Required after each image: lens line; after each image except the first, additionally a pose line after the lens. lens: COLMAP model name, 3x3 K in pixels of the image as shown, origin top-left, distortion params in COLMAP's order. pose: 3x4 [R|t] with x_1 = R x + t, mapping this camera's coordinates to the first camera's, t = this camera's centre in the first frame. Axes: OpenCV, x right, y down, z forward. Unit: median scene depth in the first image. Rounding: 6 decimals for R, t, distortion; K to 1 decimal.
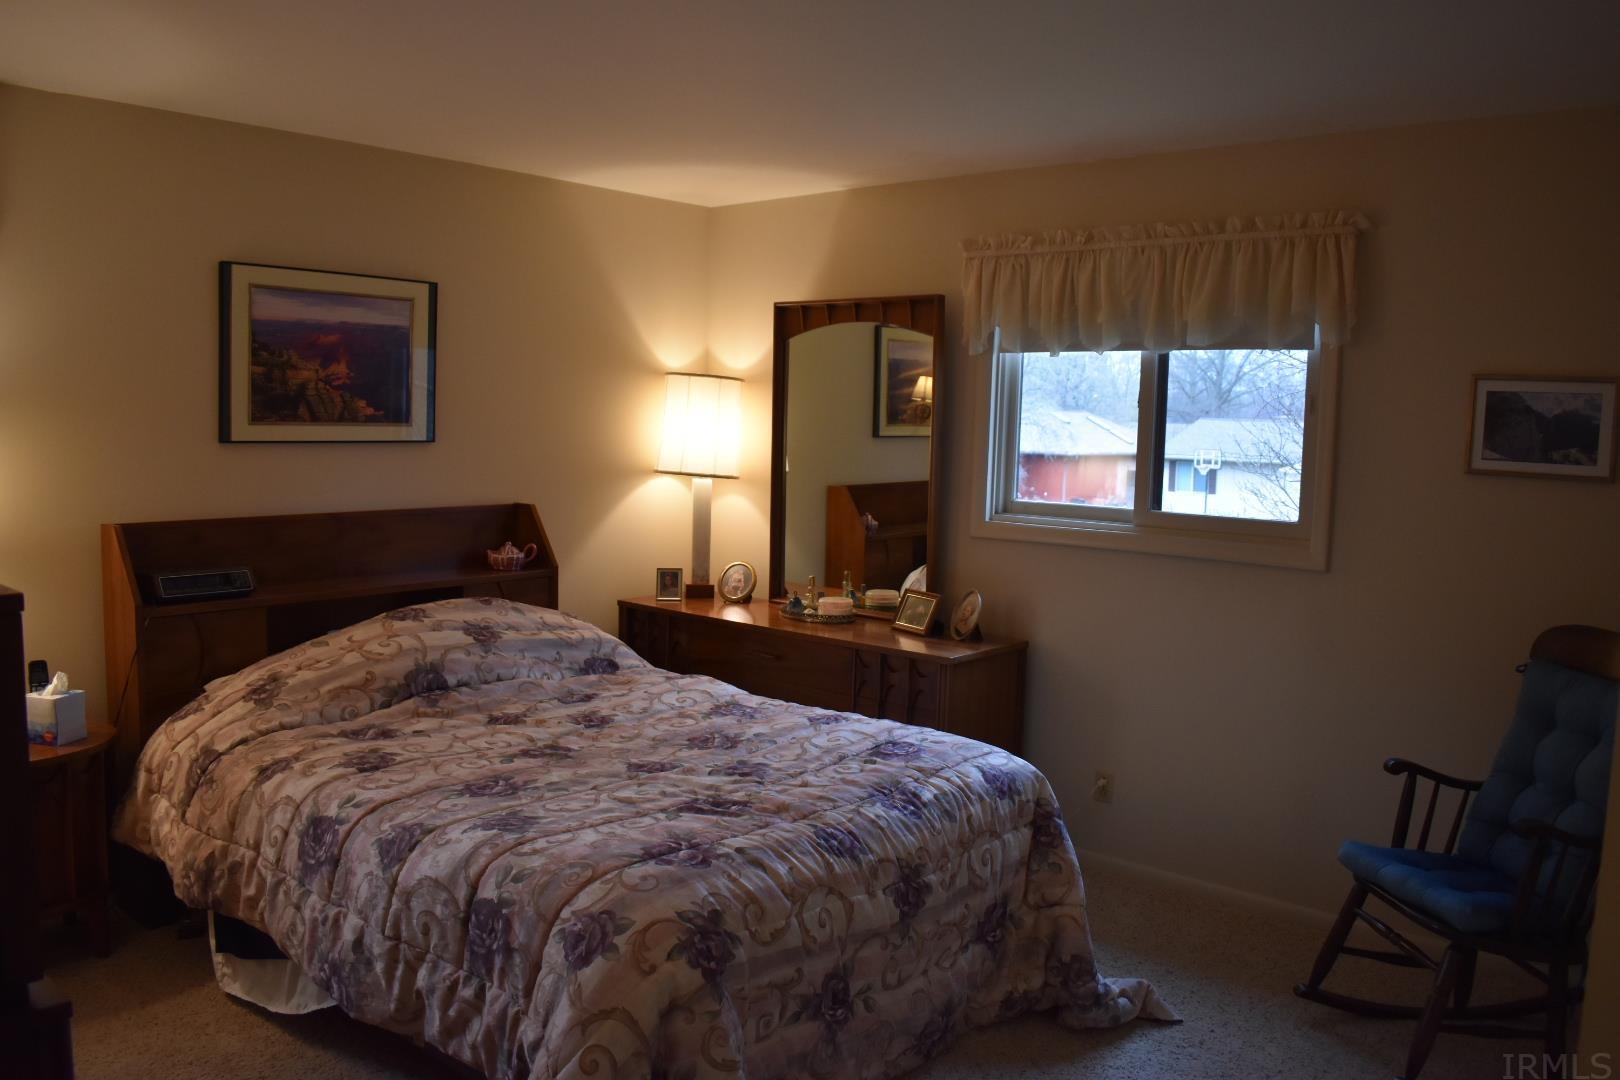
lens RADIAL K [[1260.9, 0, 807.3], [0, 1260.9, 536.6], [0, 0, 1]] dist [-0.090304, -0.005440]
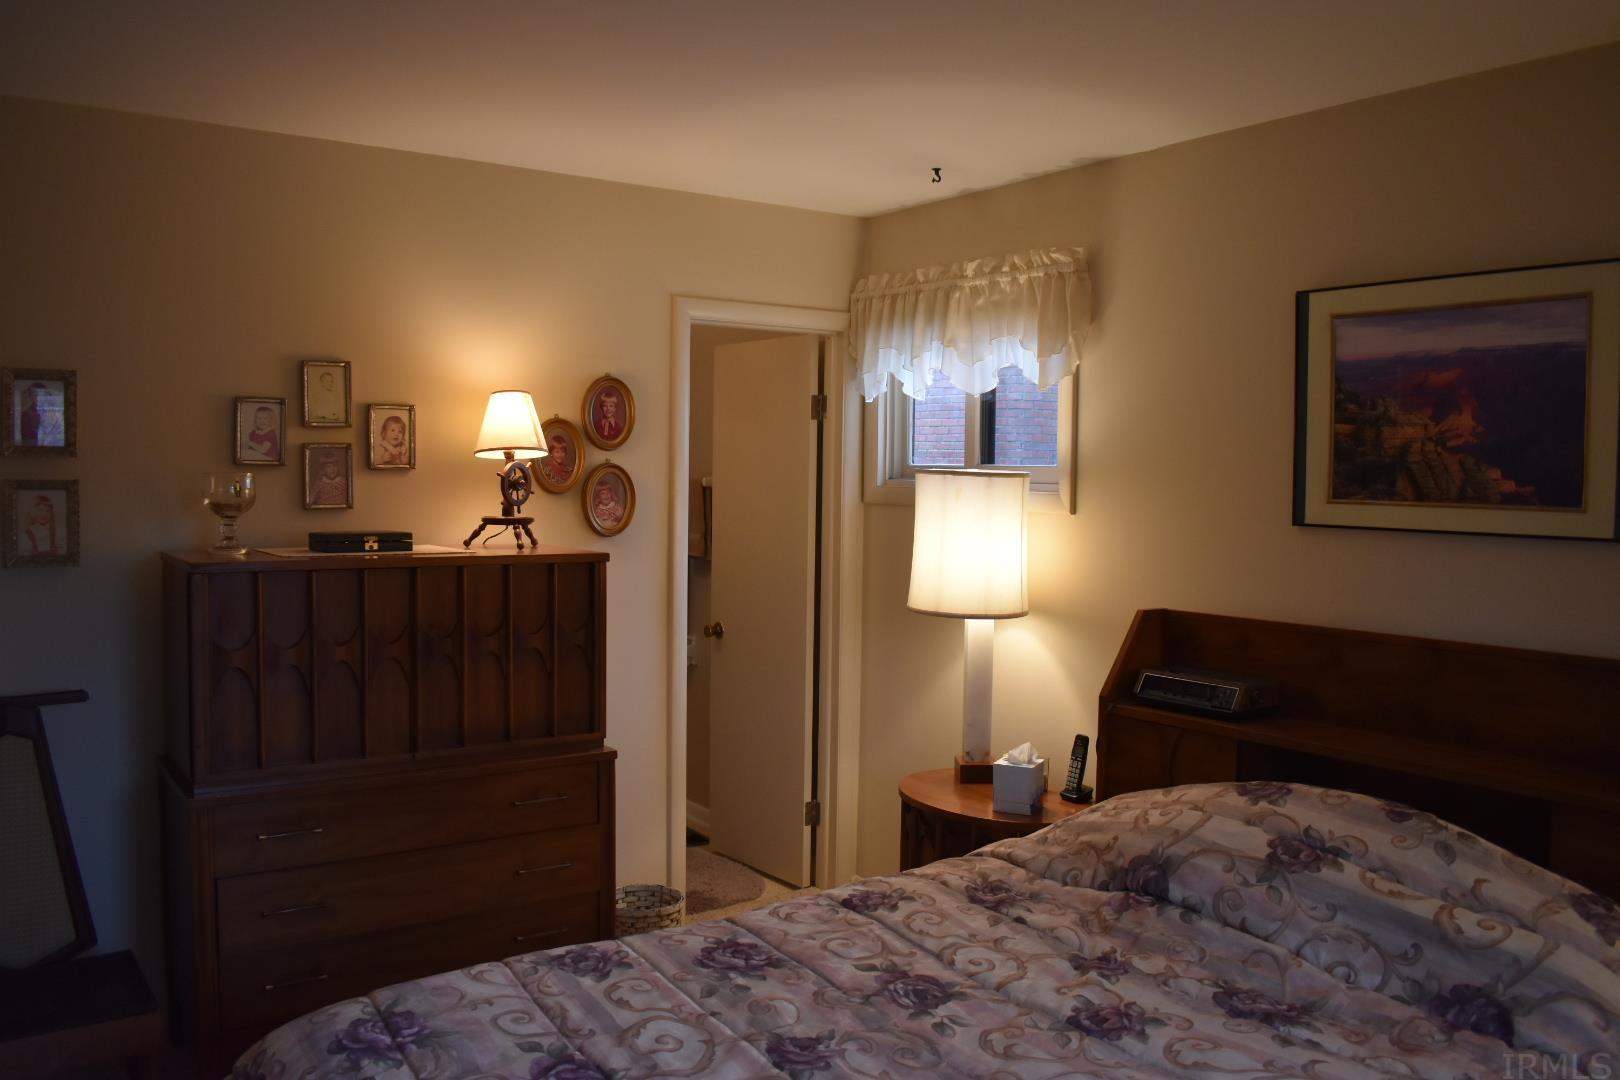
lens RADIAL K [[1260.9, 0, 806.2], [0, 1260.9, 545.2], [0, 0, 1]] dist [-0.090304, -0.005440]
pose [[-0.242374, 0.034227, -0.969579, 0.352540], [-0.106753, 0.992368, 0.061718, -0.077467], [0.964292, 0.118465, -0.236871, 0.874921]]
